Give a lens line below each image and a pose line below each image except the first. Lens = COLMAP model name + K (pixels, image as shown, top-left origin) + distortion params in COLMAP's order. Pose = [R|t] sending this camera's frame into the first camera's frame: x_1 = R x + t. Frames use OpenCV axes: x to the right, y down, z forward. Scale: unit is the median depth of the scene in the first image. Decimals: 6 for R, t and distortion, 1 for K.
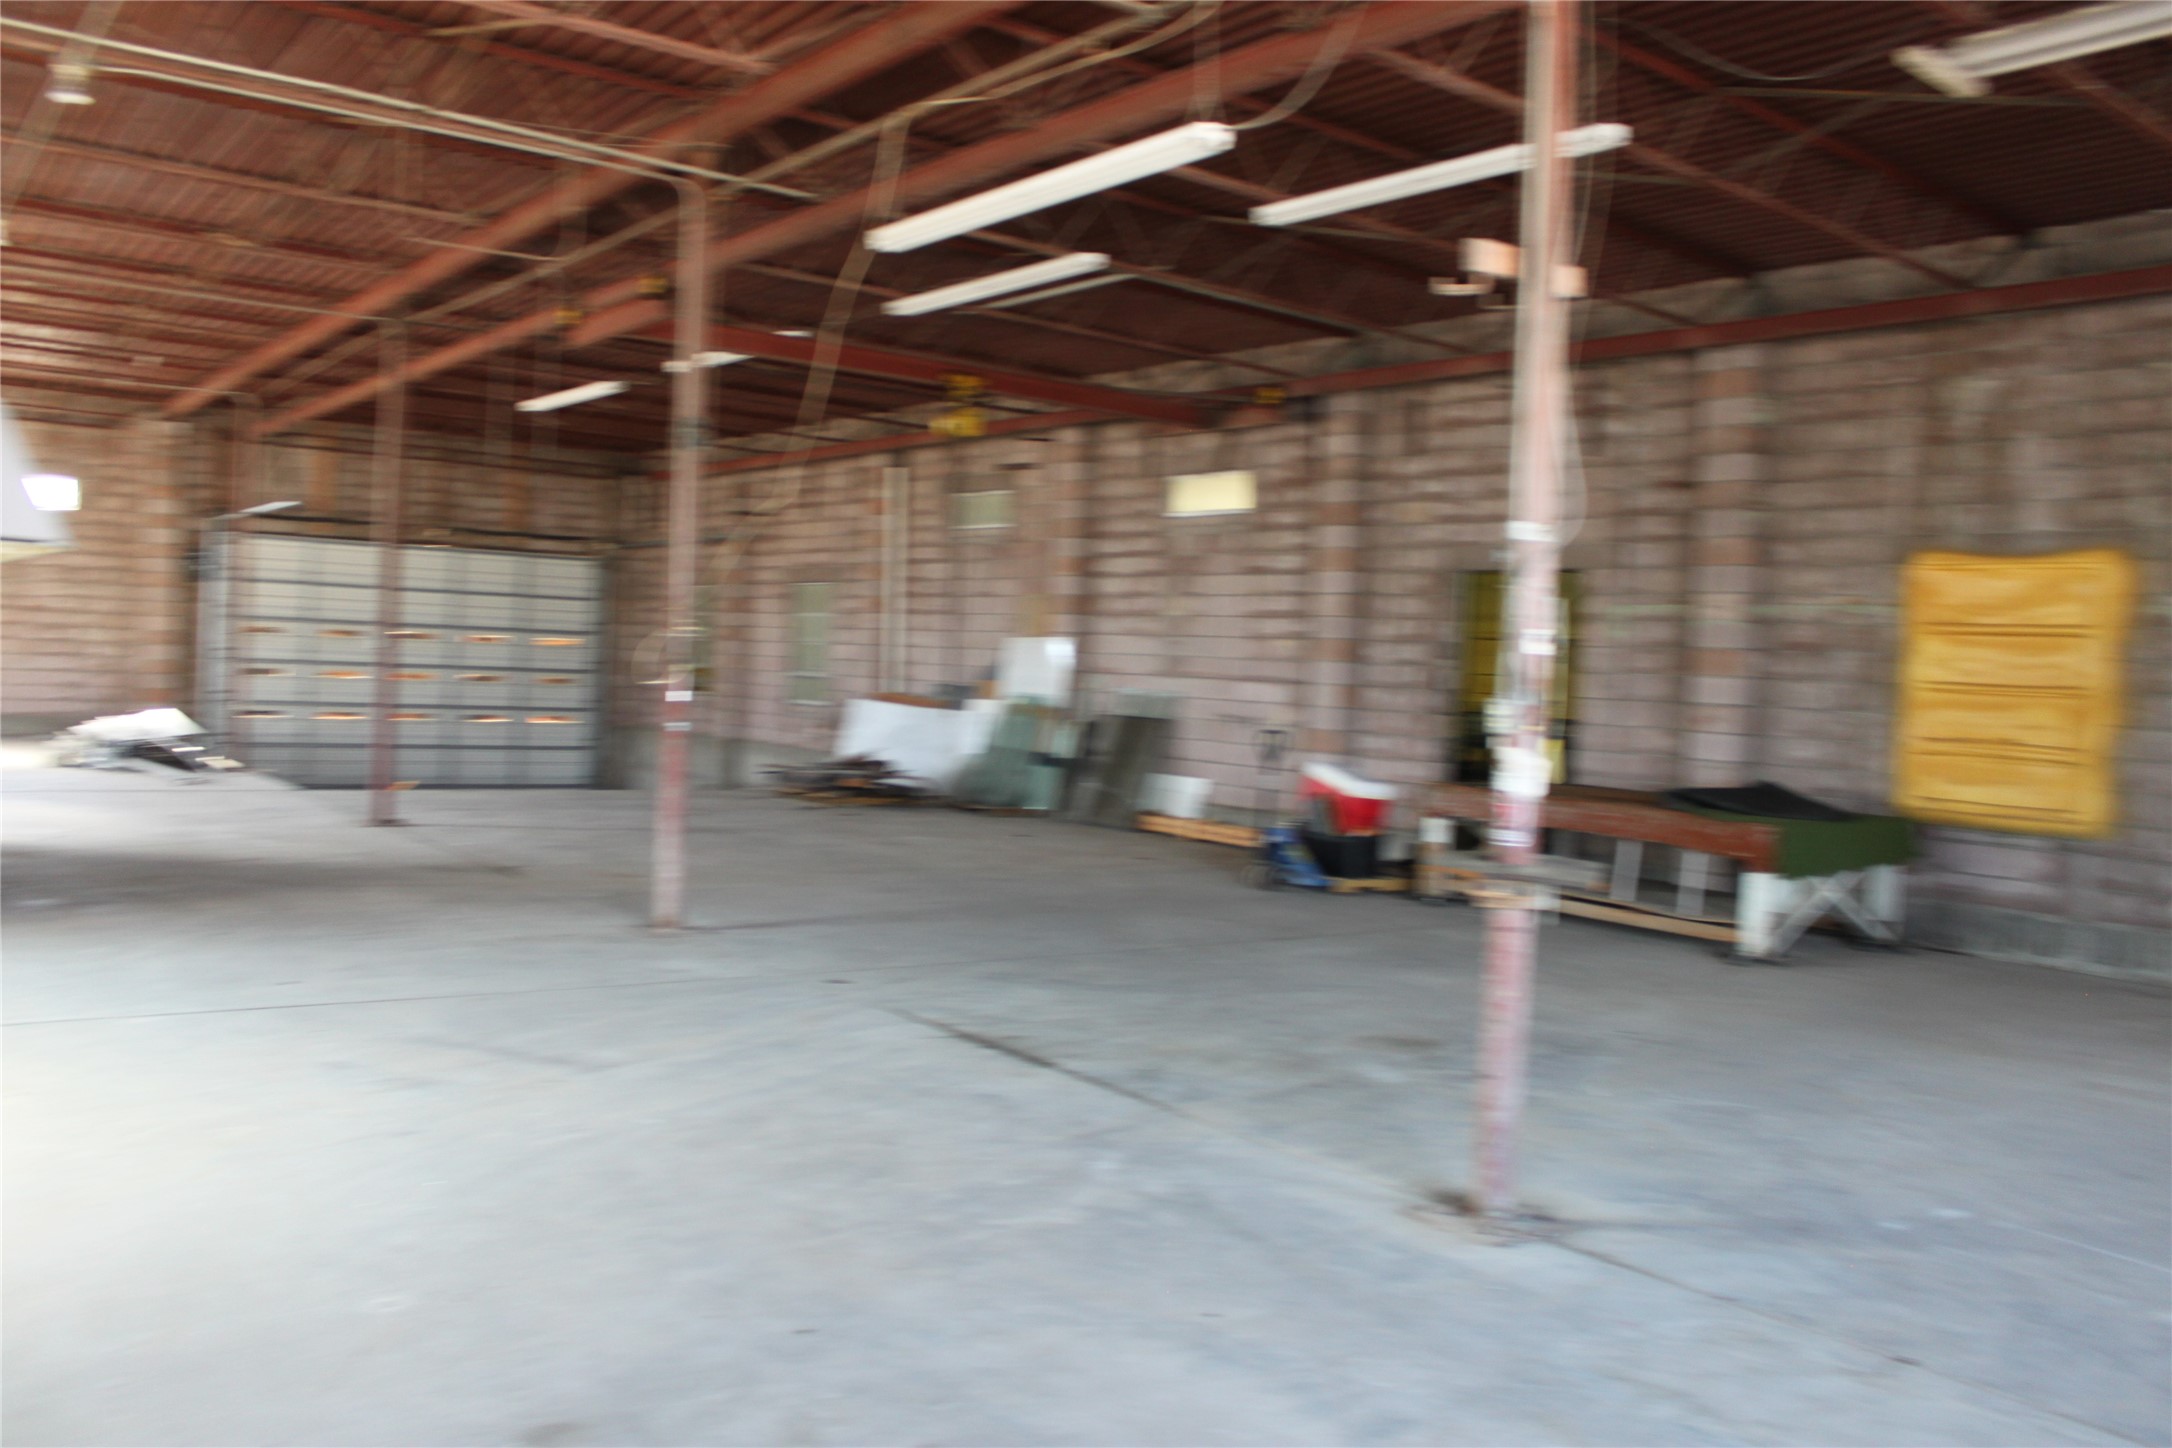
lens RADIAL K [[1811.6, 0, 1099.1], [0, 1811.6, 726.3], [0, 0, 1]] dist [-0.163829, 0.148520]
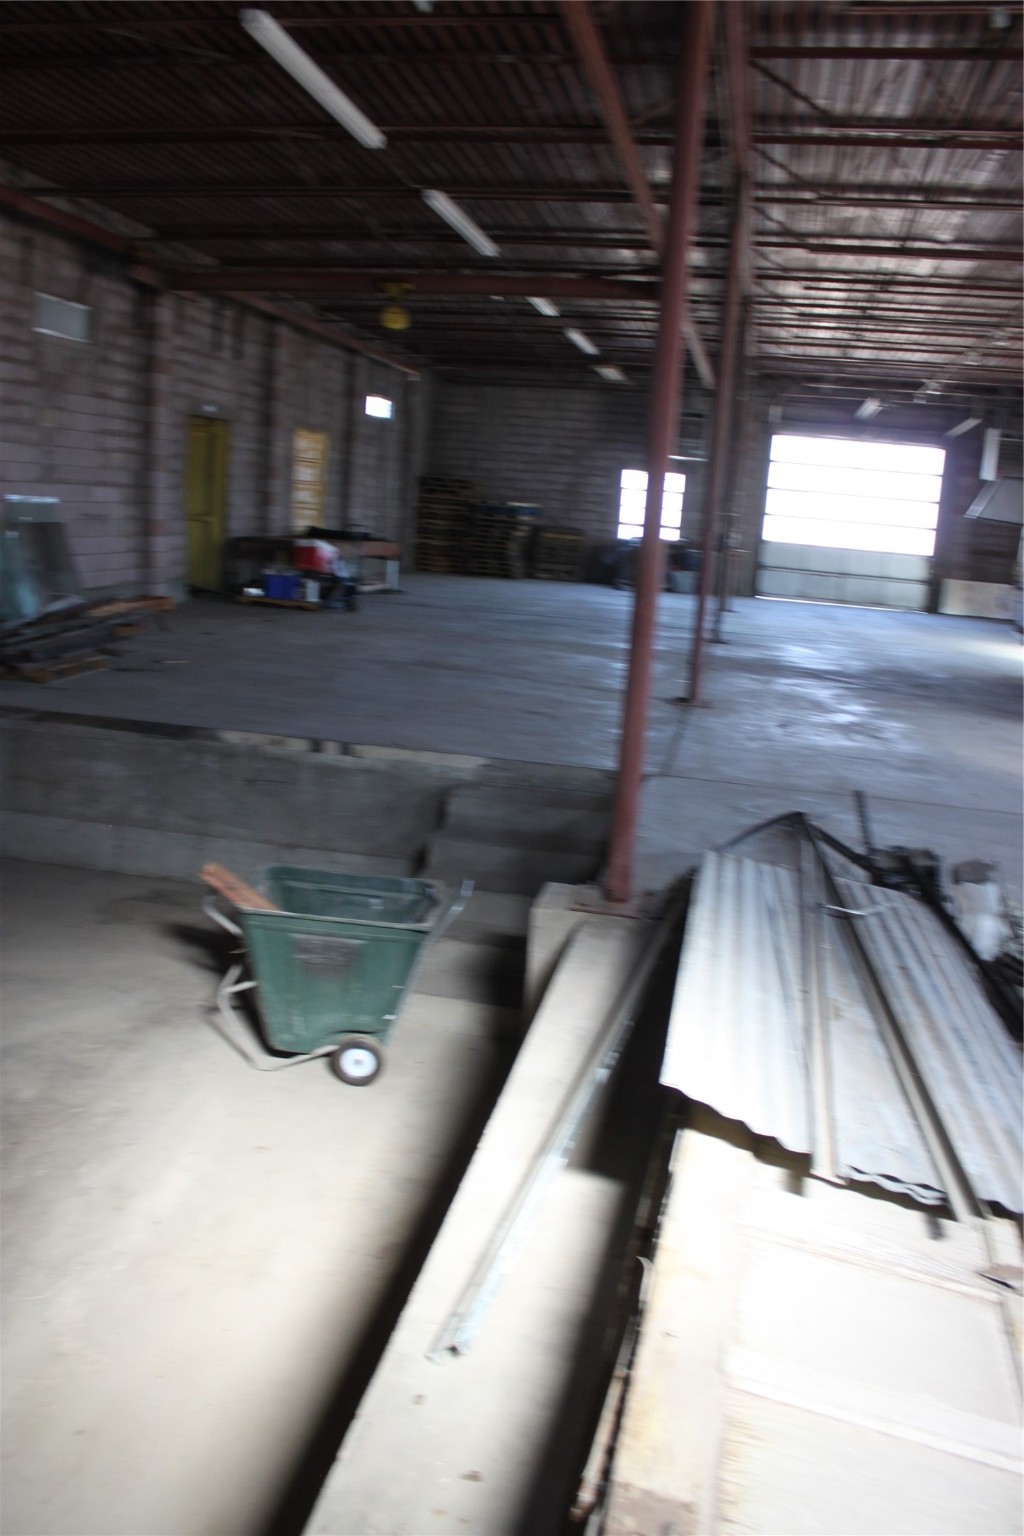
lens RADIAL K [[1281.1, 0, 508.7], [0, 1281.1, 766.3], [0, 0, 1]] dist [-0.163829, 0.148520]
pose [[-0.662616, -0.238401, 0.710003, -0.709070], [-0.071282, 0.963757, 0.257080, -0.074951], [-0.745559, 0.119735, -0.655595, 1.279160]]
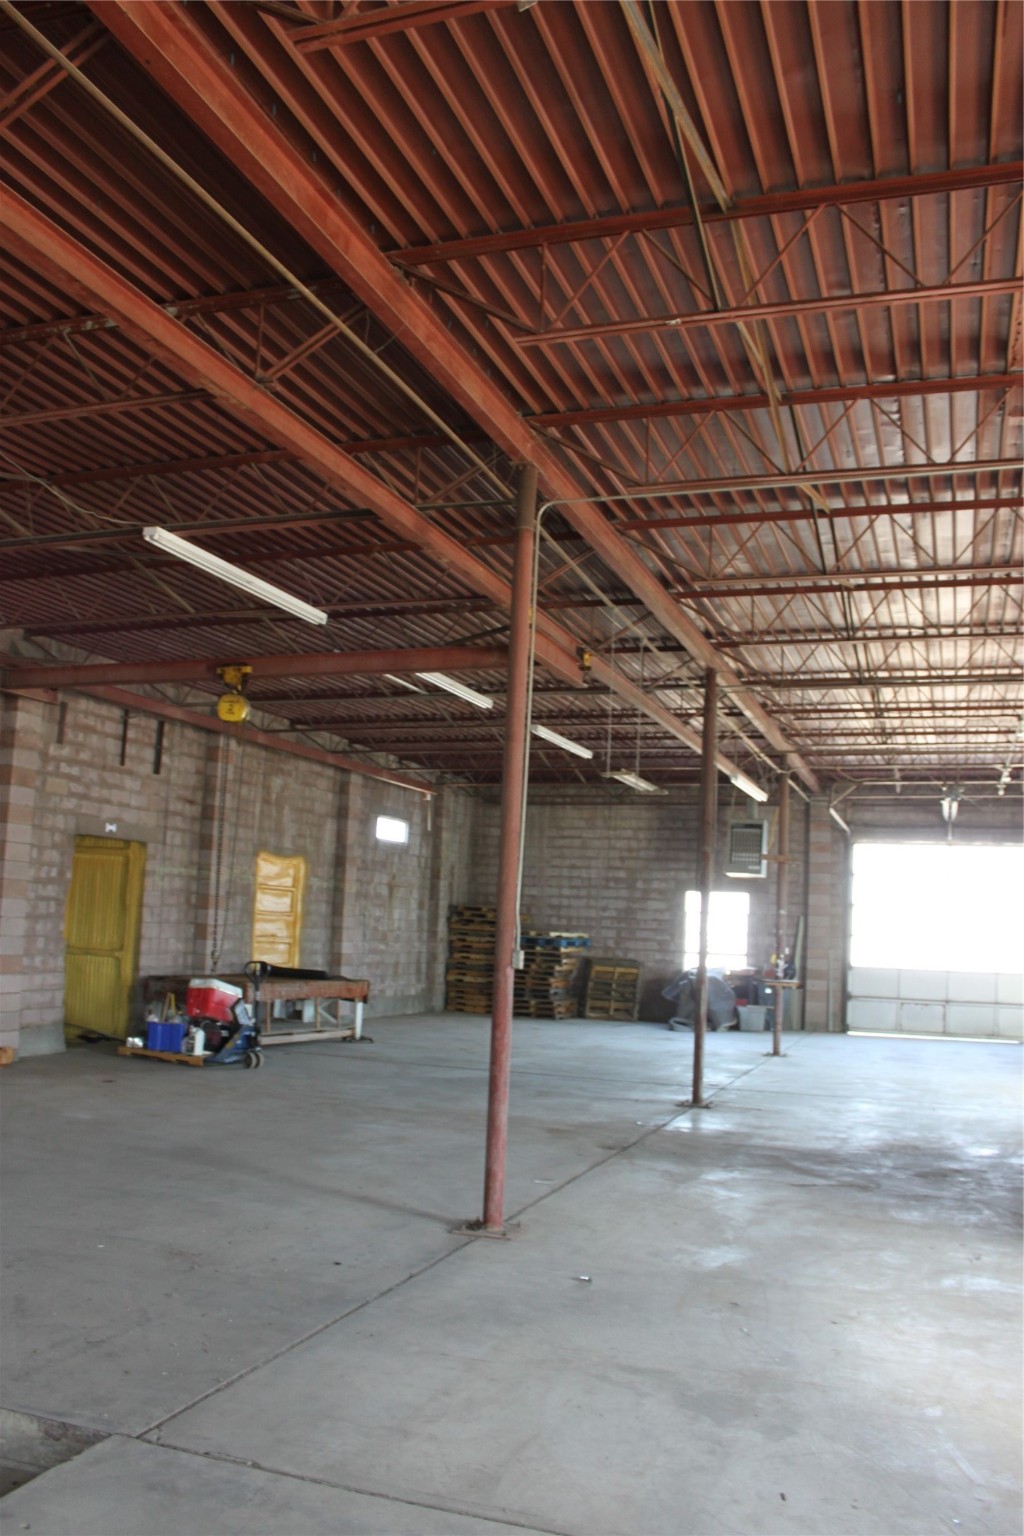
lens RADIAL K [[1281.1, 0, 513.7], [0, 1281.1, 767.6], [0, 0, 1]] dist [-0.163829, 0.148520]
pose [[-0.557706, 0.034329, 0.829328, -0.658966], [-0.038711, 0.996981, -0.067301, -0.069356], [-0.829135, -0.069638, -0.554694, 1.037042]]
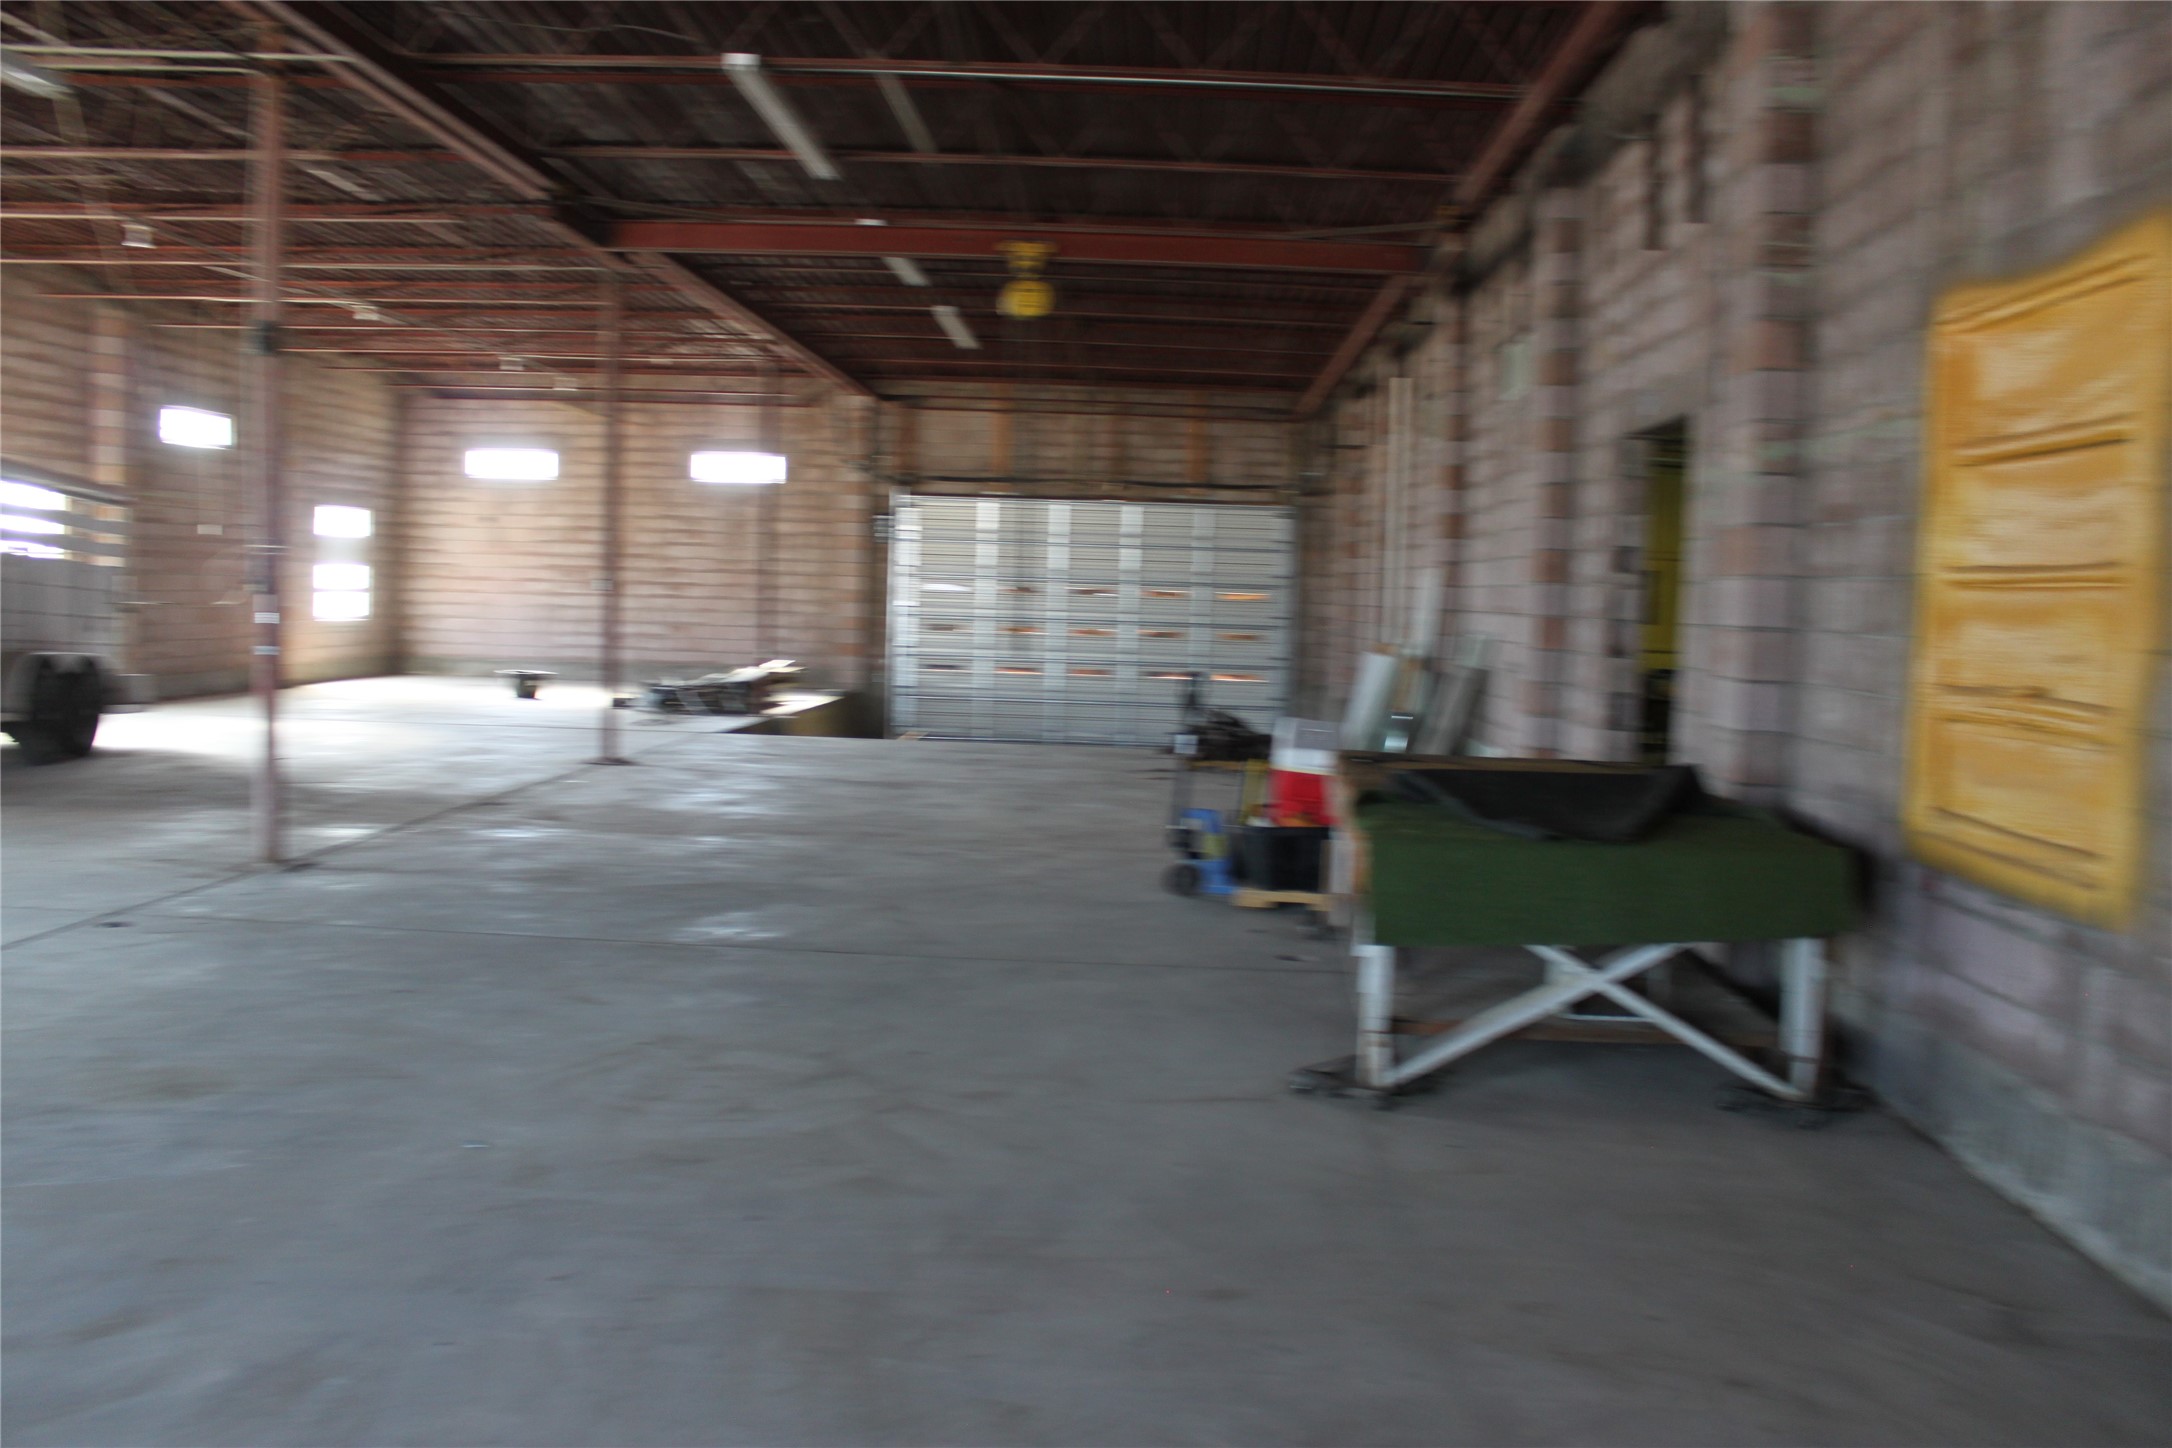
lens RADIAL K [[1811.6, 0, 1105.6], [0, 1811.6, 725.6], [0, 0, 1]] dist [-0.163829, 0.148520]
pose [[0.773785, 0.025493, -0.632935, 0.378254], [-0.018346, 0.999673, 0.017835, 0.008294], [0.633183, -0.002188, 0.773999, 0.309778]]
